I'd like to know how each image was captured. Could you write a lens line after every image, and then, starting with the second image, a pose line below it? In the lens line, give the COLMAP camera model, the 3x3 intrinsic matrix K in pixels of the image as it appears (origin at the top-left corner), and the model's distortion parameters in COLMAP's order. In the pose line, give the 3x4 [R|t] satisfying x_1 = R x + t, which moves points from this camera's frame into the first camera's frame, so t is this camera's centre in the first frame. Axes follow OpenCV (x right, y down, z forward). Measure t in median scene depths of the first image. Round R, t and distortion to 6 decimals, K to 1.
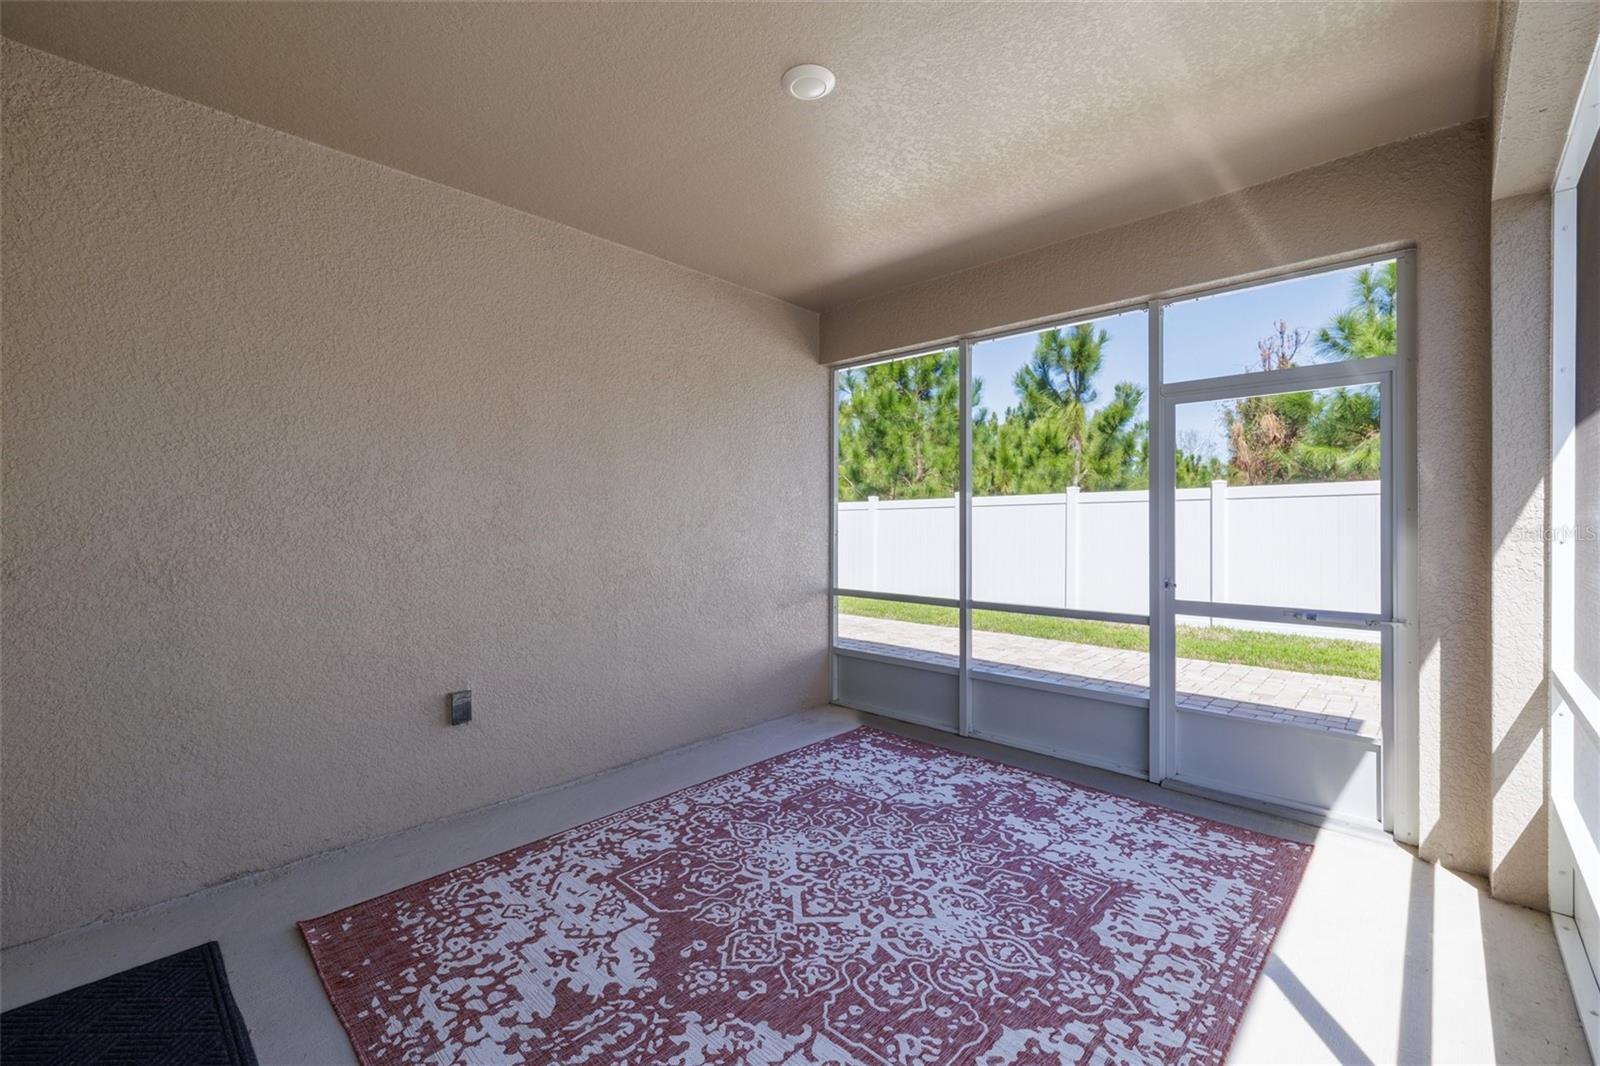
lens RADIAL K [[689.8, 0, 805.5], [0, 689.8, 532.1], [0, 0, 1]] dist [0.002742, -0.001487]
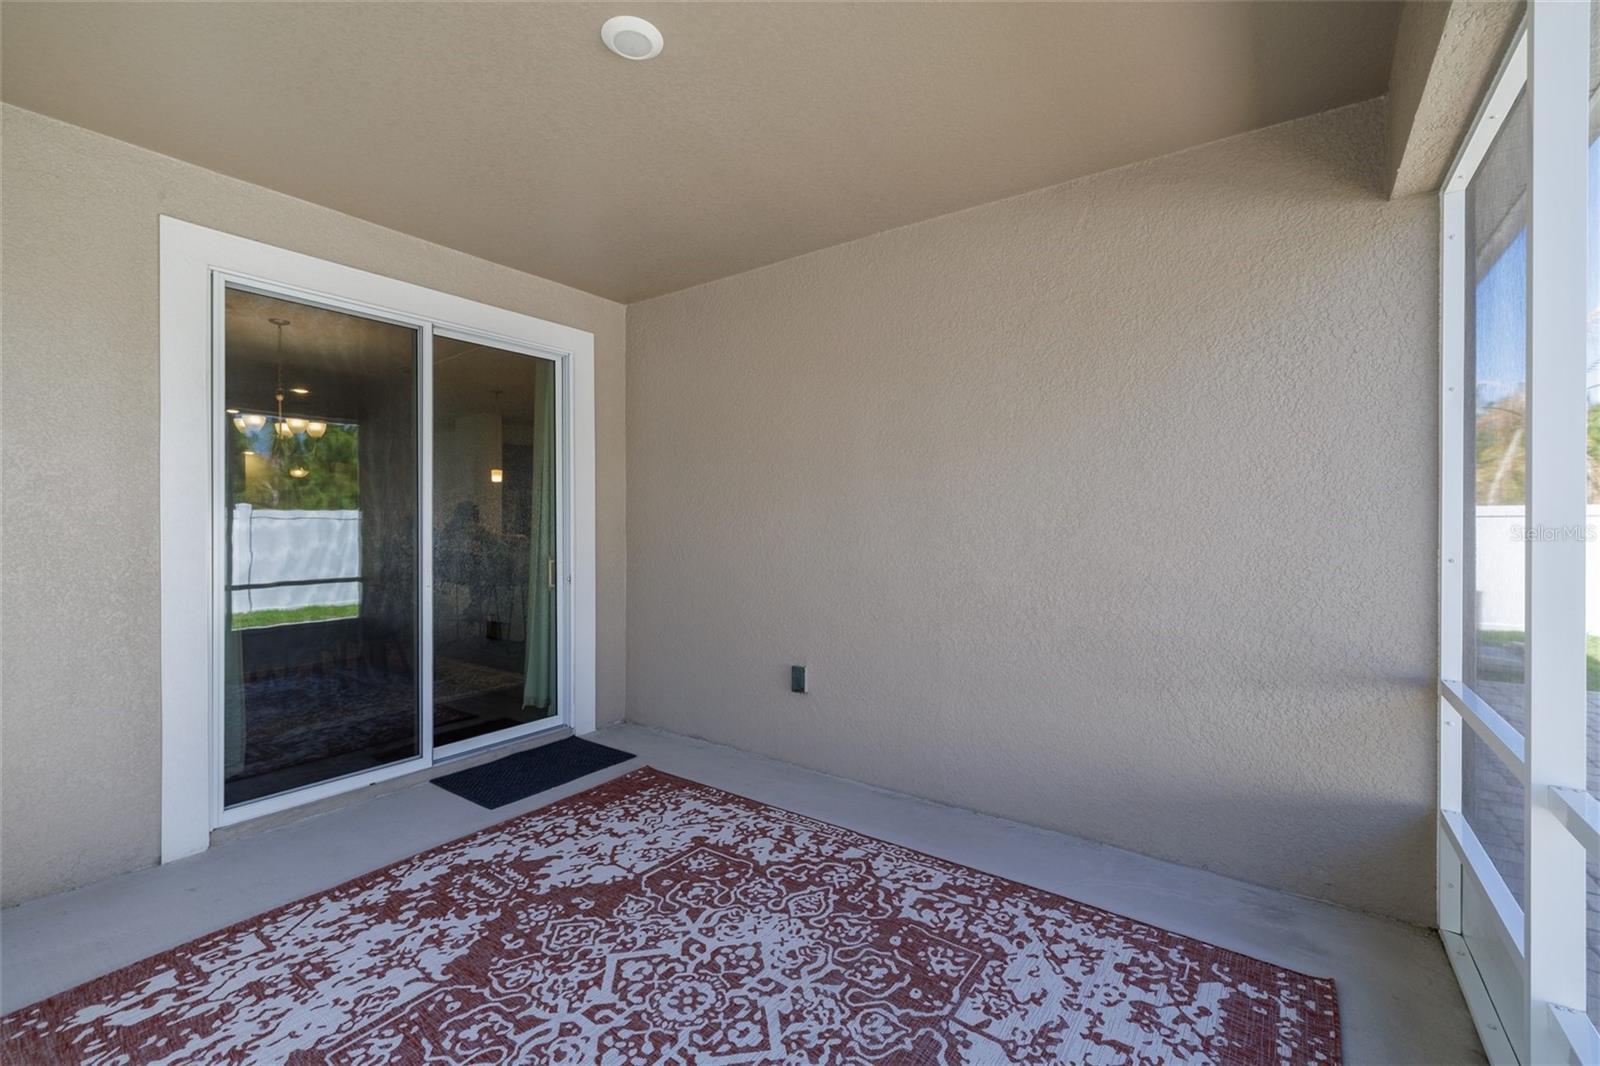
lens RADIAL K [[689.8, 0, 803.1], [0, 689.8, 522.6], [0, 0, 1]] dist [0.002742, -0.001487]
pose [[0.113960, -0.001369, -0.993484, 0.814217], [-0.017512, 0.999841, -0.003387, -0.021657], [0.993331, 0.017784, 0.113918, 0.981201]]
